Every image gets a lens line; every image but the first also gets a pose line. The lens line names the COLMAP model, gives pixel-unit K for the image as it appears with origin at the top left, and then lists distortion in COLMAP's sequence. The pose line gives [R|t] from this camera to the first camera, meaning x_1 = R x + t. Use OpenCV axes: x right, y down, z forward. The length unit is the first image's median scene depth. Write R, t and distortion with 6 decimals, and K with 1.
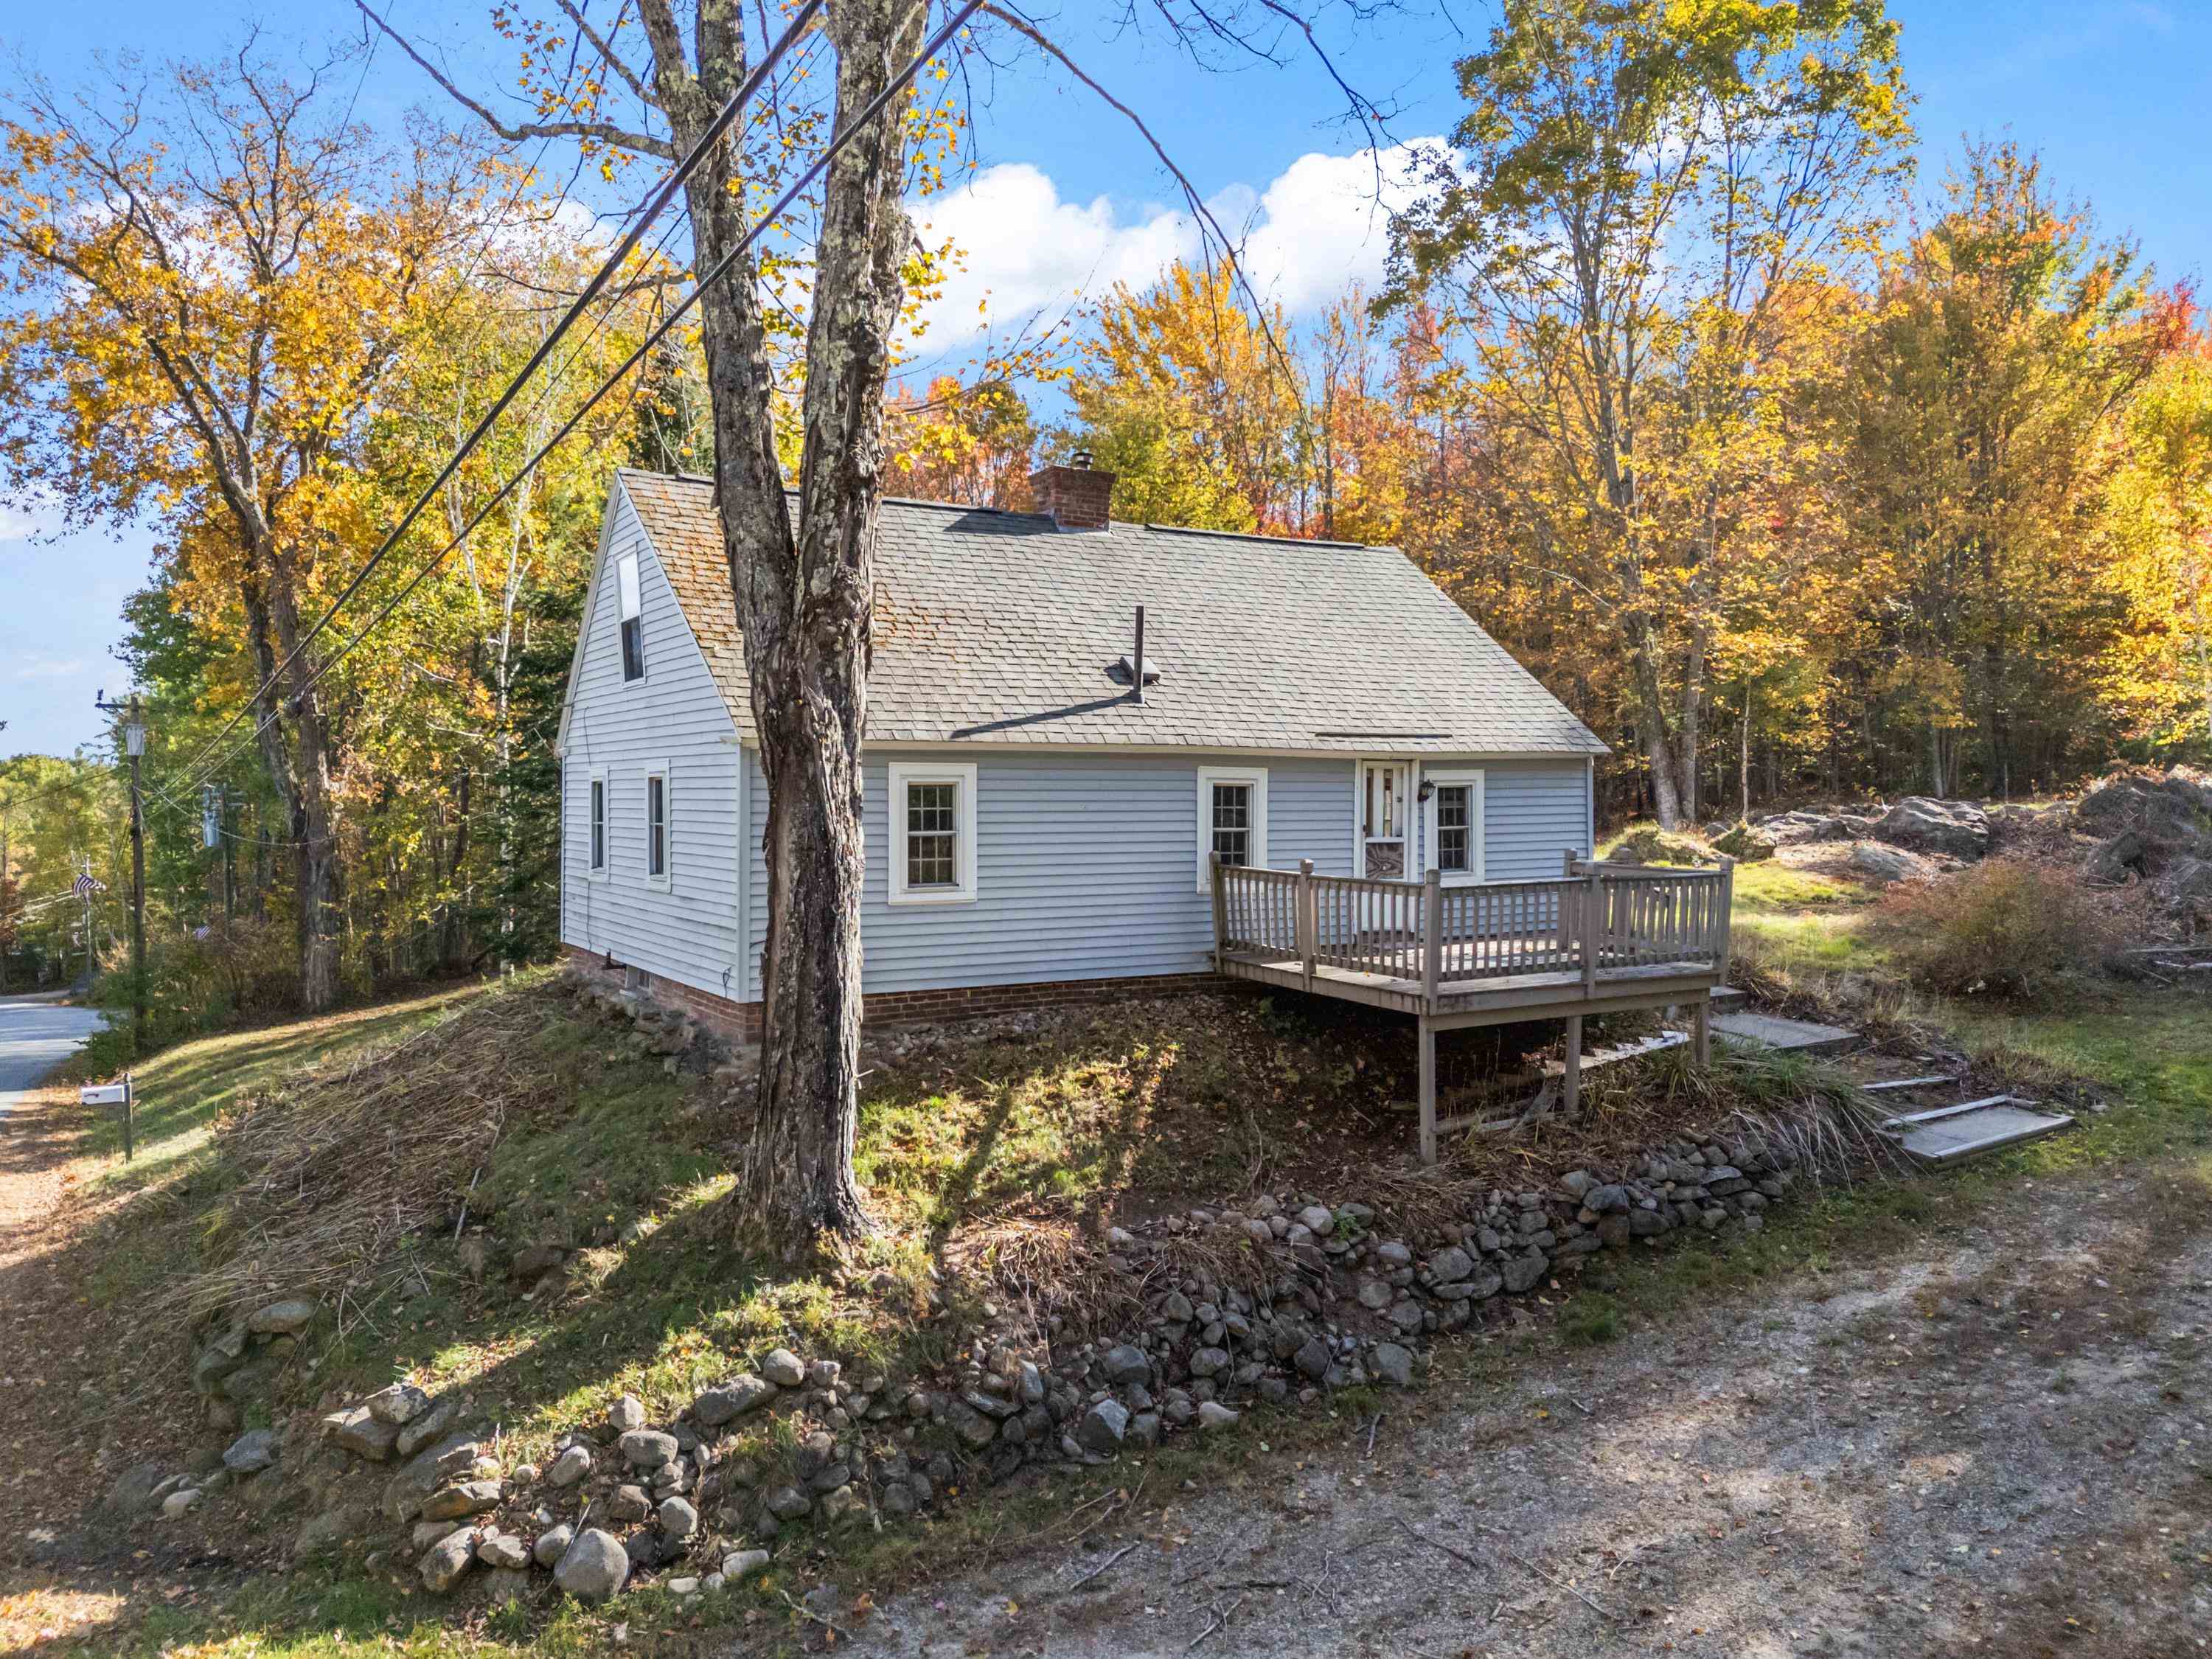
lens RADIAL K [[1690.7, 0, 1106.0], [0, 1690.7, 829.5], [0, 0, 1]] dist [0.068654, -0.074758]
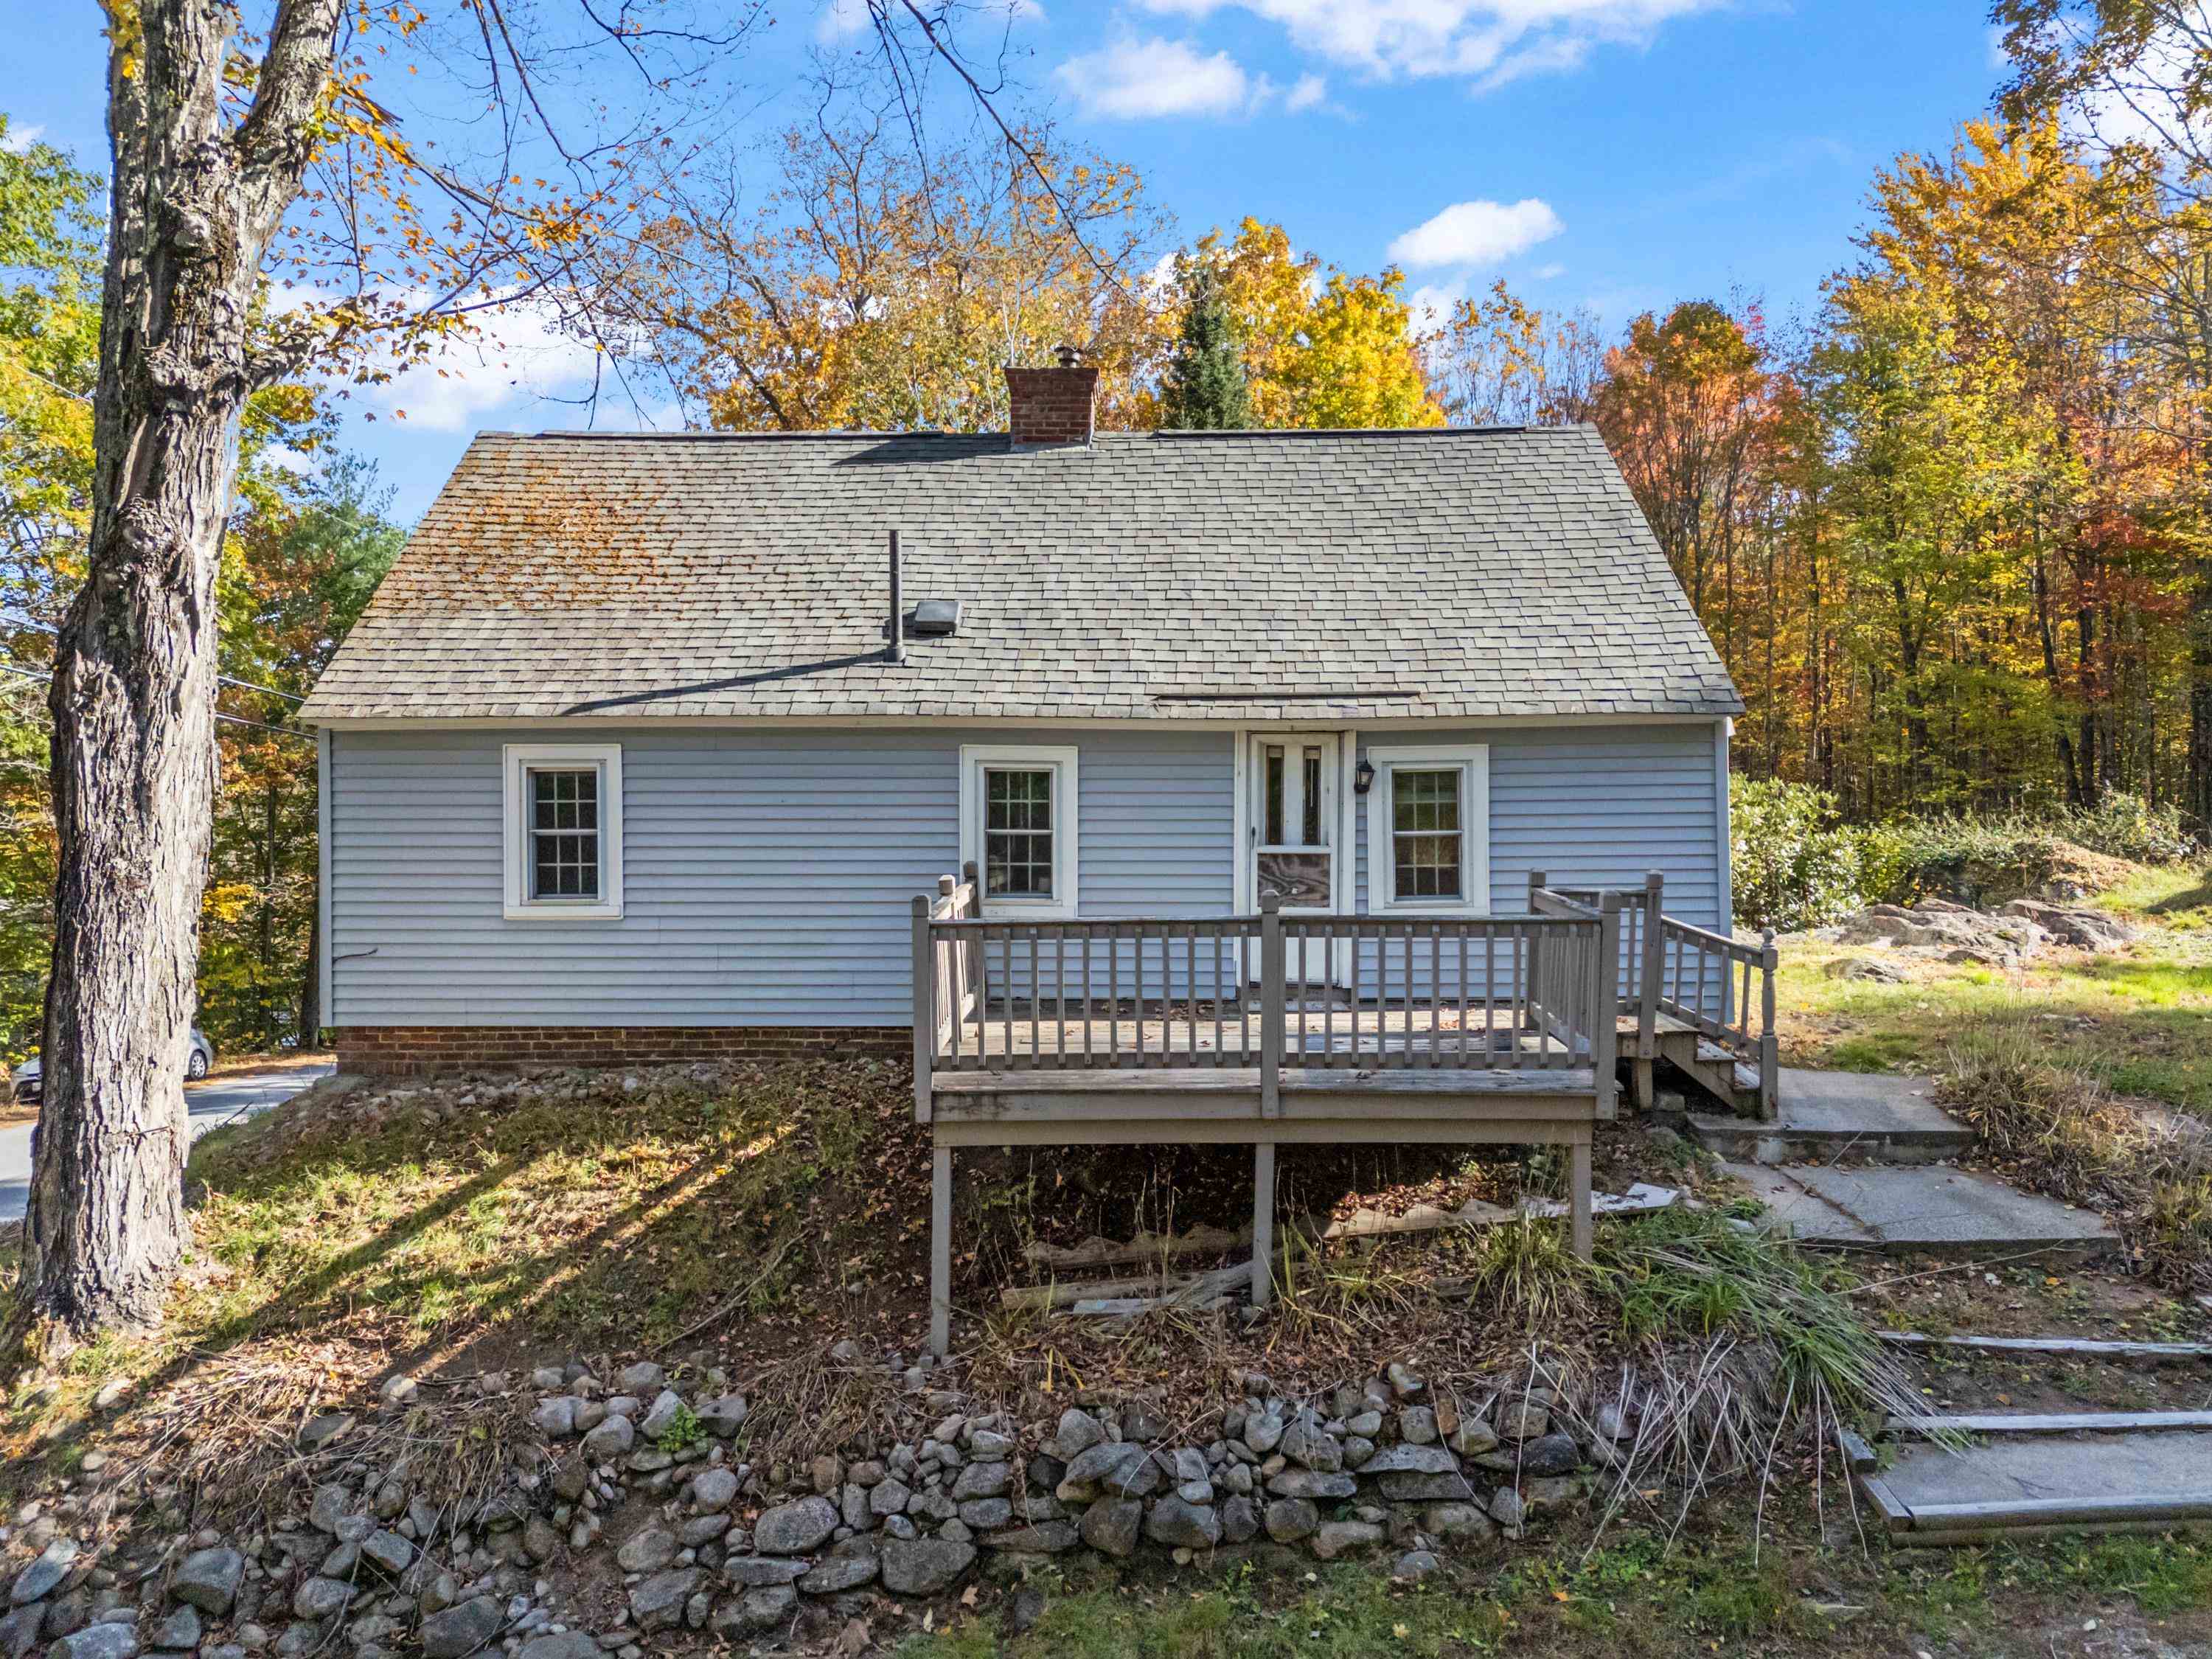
lens RADIAL K [[1690.7, 0, 1106.0], [0, 1690.7, 829.5], [0, 0, 1]] dist [0.068654, -0.074758]
pose [[0.841282, 0.009784, -0.540508, 0.499820], [-0.010052, 0.999946, 0.002455, -0.003242], [0.540503, 0.003367, 0.841336, 0.415556]]
